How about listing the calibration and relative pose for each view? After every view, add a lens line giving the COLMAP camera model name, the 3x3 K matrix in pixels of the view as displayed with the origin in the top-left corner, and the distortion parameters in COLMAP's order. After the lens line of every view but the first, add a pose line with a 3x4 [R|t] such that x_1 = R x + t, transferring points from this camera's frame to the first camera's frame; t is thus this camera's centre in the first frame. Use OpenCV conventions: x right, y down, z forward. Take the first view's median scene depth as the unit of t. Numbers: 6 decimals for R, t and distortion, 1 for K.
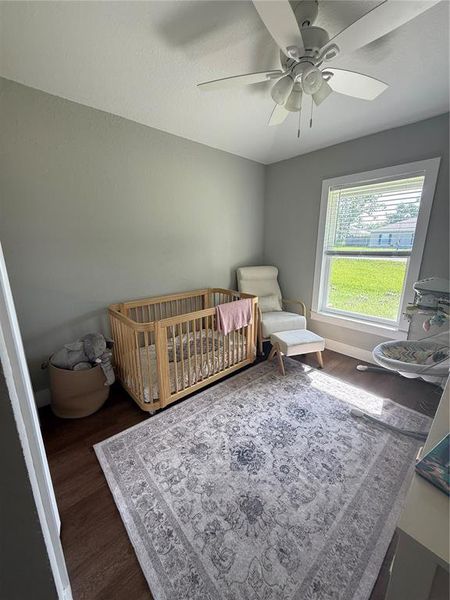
lens RADIAL K [[239.8, 0, 224.9], [0, 239.8, 296.4], [0, 0, 1]] dist [0.001059, 0.000041]
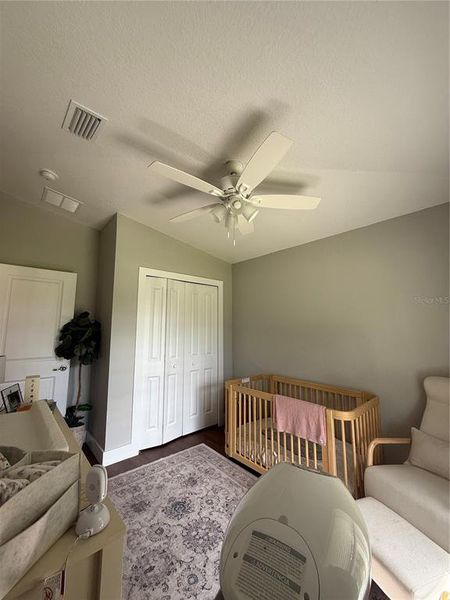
lens RADIAL K [[239.8, 0, 224.9], [0, 239.8, 296.4], [0, 0, 1]] dist [0.001059, 0.000041]
pose [[-0.010948, -0.131356, -0.991275, 1.408901], [-0.225443, 0.966135, -0.125535, -0.251407], [0.974195, 0.222102, -0.040190, 1.030238]]
